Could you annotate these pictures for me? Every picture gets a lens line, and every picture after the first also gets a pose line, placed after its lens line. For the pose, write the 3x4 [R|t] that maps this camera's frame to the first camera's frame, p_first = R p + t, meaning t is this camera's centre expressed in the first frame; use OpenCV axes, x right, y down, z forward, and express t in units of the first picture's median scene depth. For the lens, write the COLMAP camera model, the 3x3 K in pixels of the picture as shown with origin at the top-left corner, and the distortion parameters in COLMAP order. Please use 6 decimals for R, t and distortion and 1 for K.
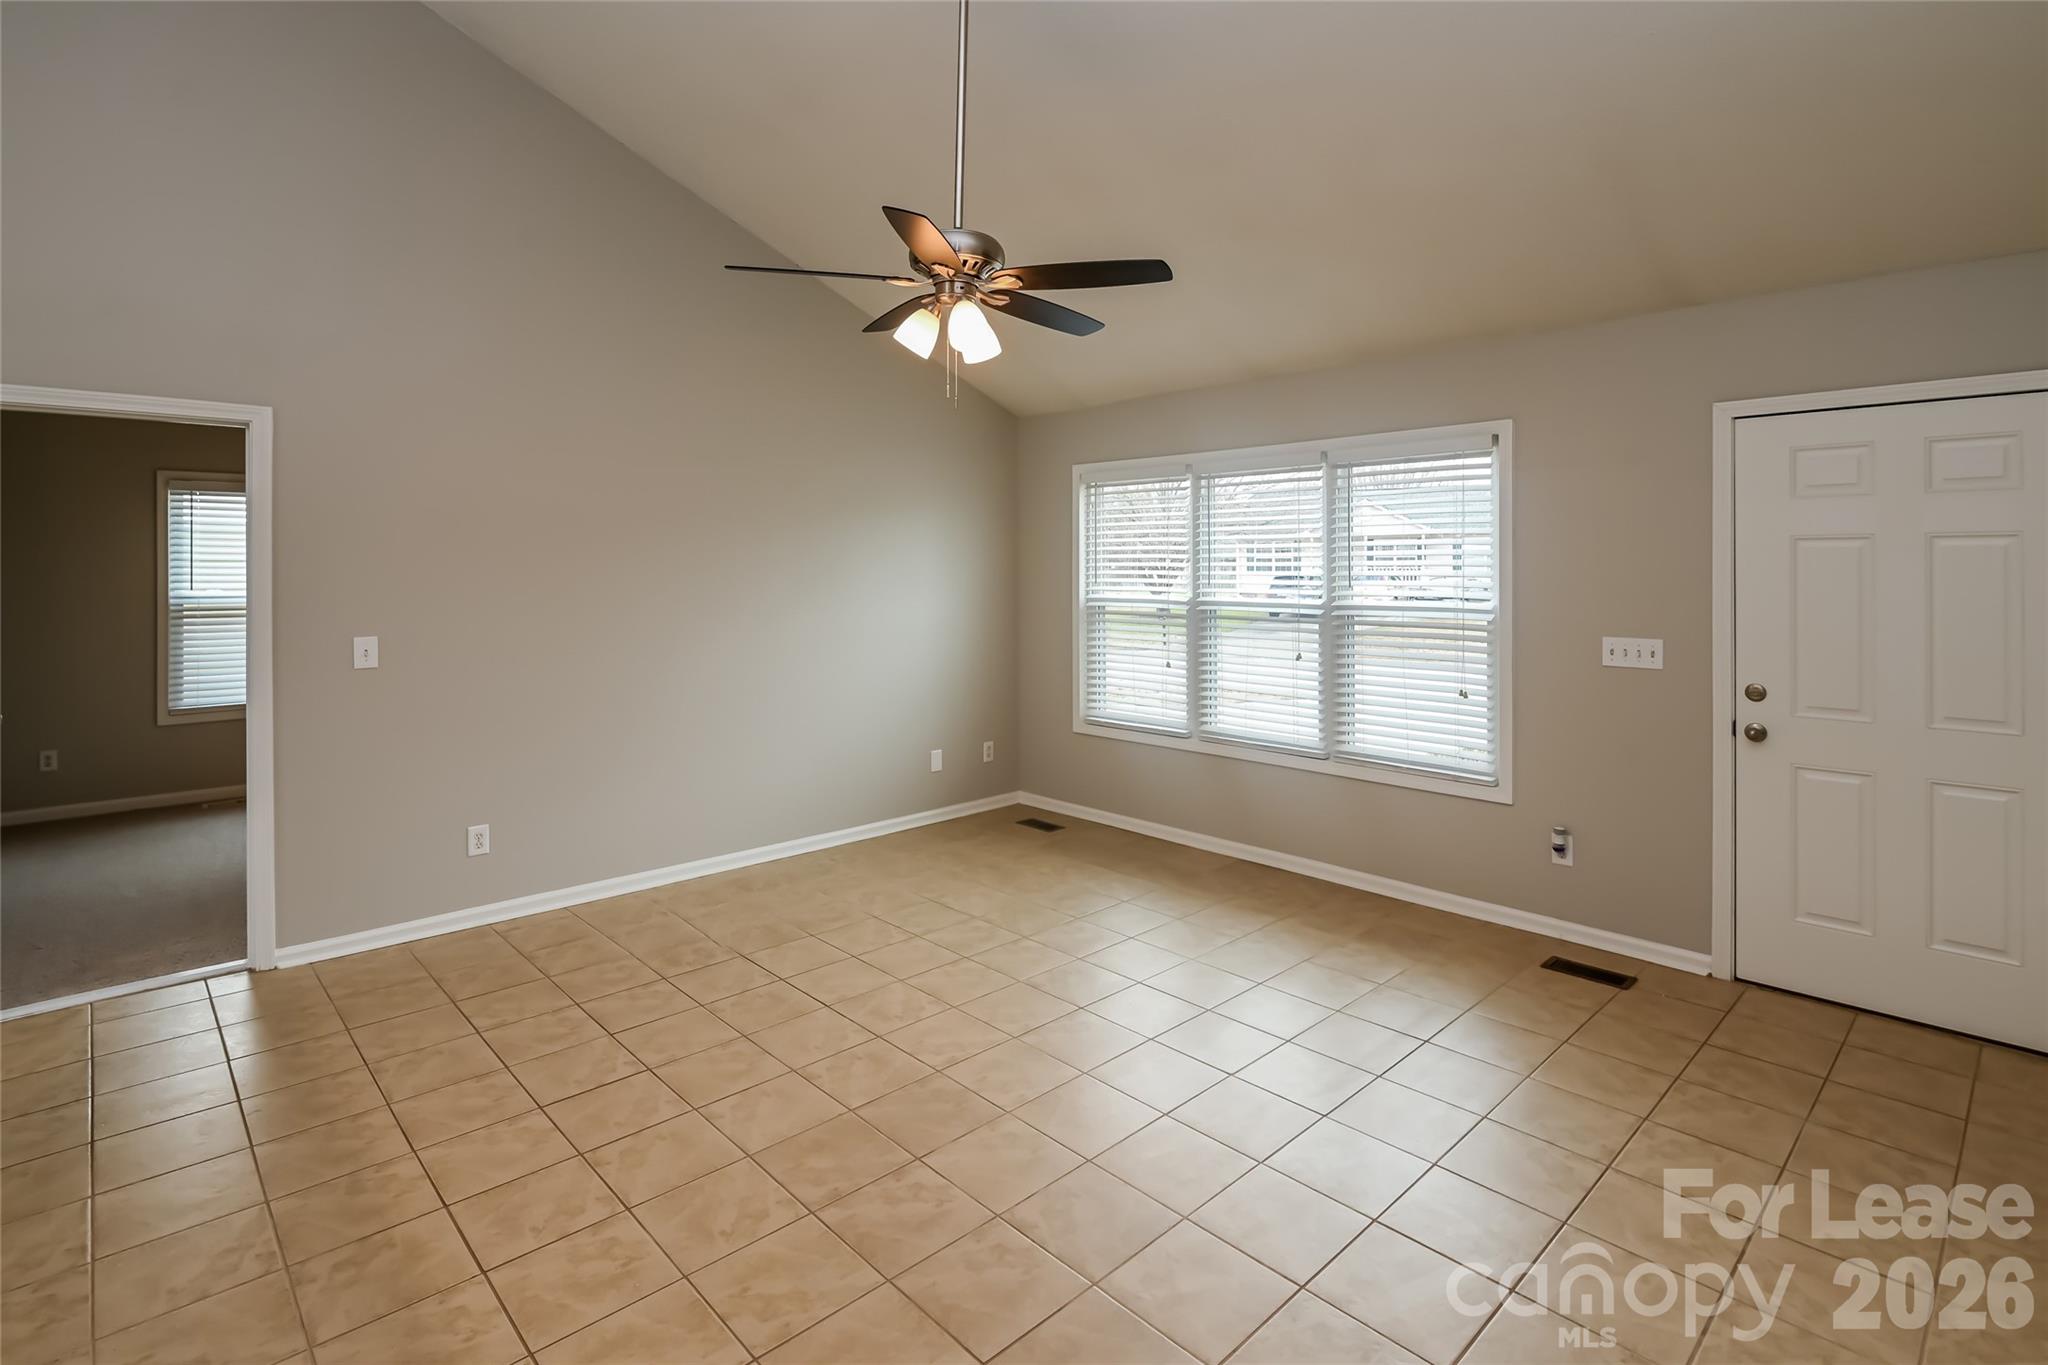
lens RADIAL K [[988.1, 0, 1016.1], [0, 988.1, 550.7], [0, 0, 1]] dist [0.000220, -0.000365]
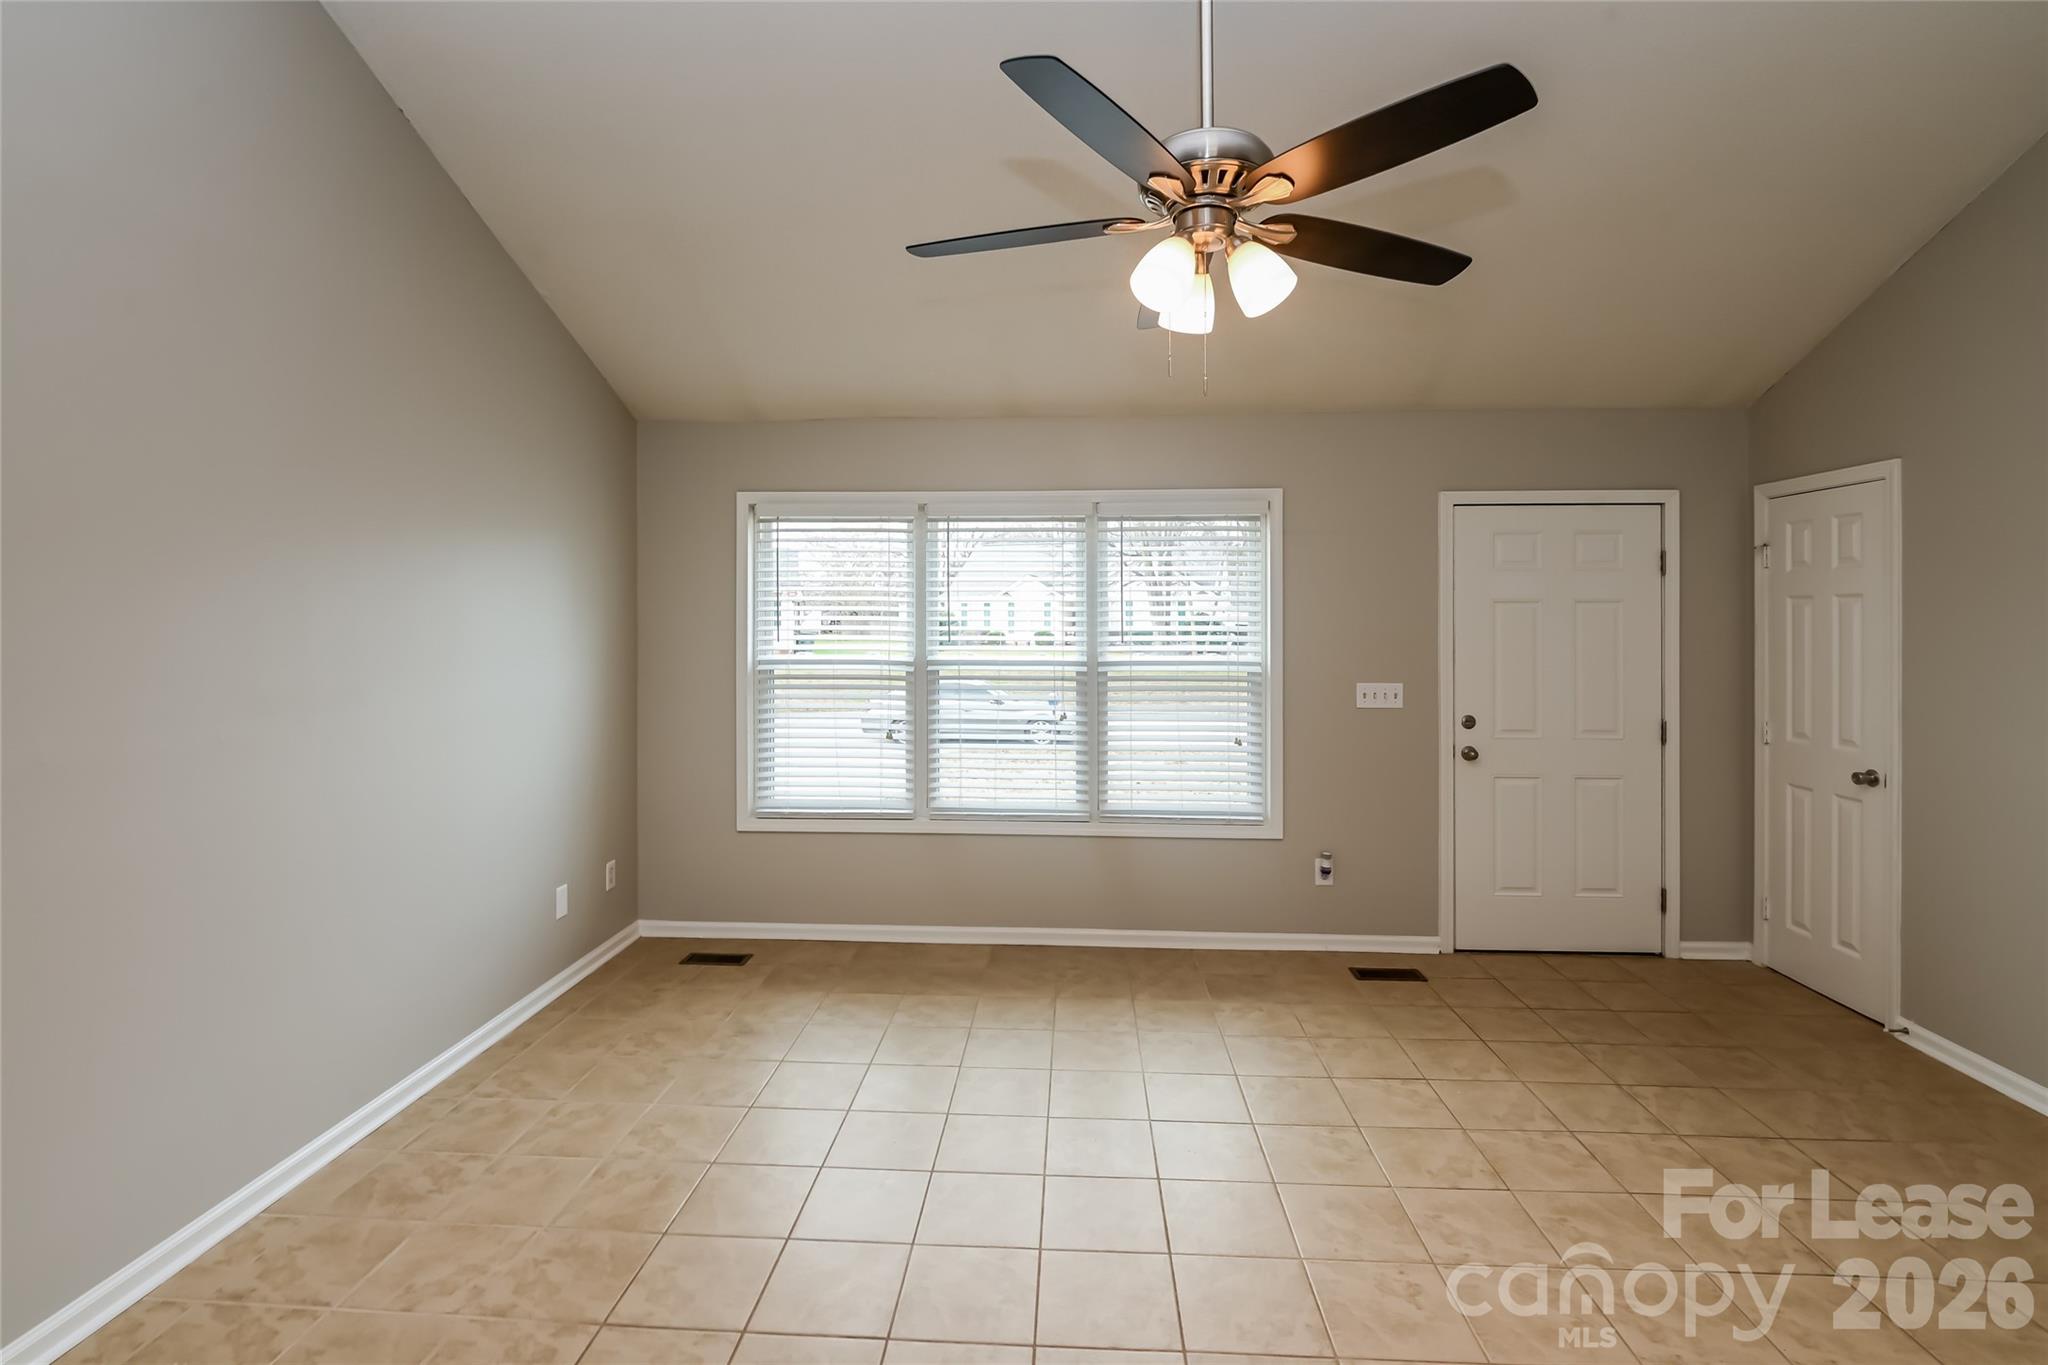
lens RADIAL K [[963.0, 0, 1005.8], [0, 963.0, 612.5], [0, 0, 1]] dist [-0.002825, -0.001019]
pose [[0.727586, 0.009153, 0.685956, -0.457443], [-0.014267, 0.999897, 0.001791, 0.007550], [-0.685868, -0.011089, 0.727641, 0.433479]]
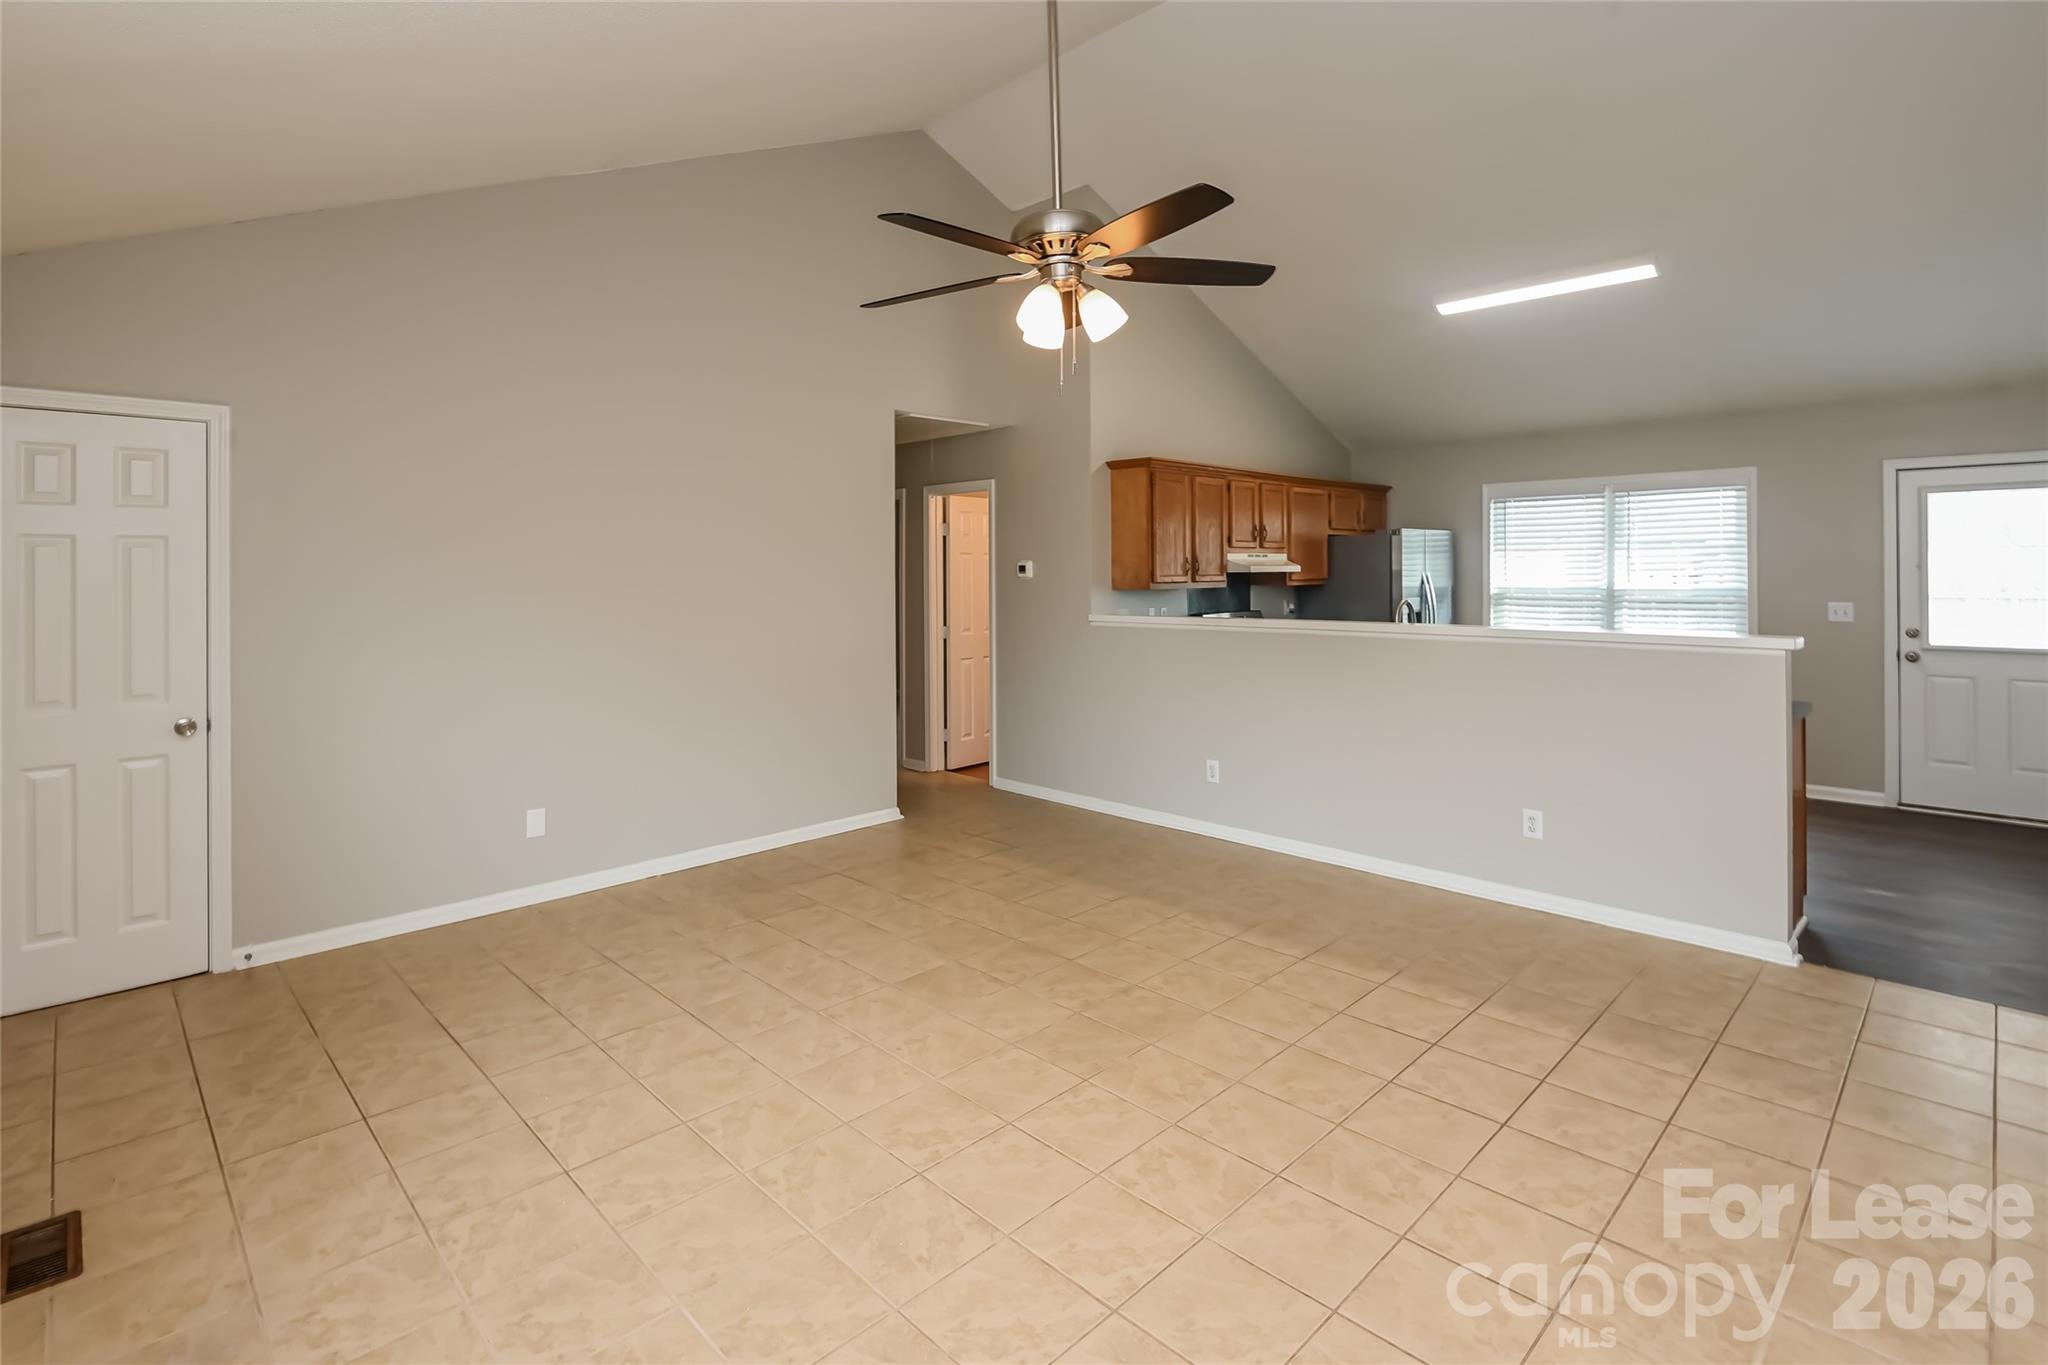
lens RADIAL K [[988.1, 0, 1016.1], [0, 988.1, 550.7], [0, 0, 1]] dist [0.000220, -0.000365]
pose [[-0.999313, 0.007516, -0.036291, 0.015144], [0.008839, 0.999297, -0.036446, 0.031837], [0.035992, -0.036741, -0.998676, 1.424302]]
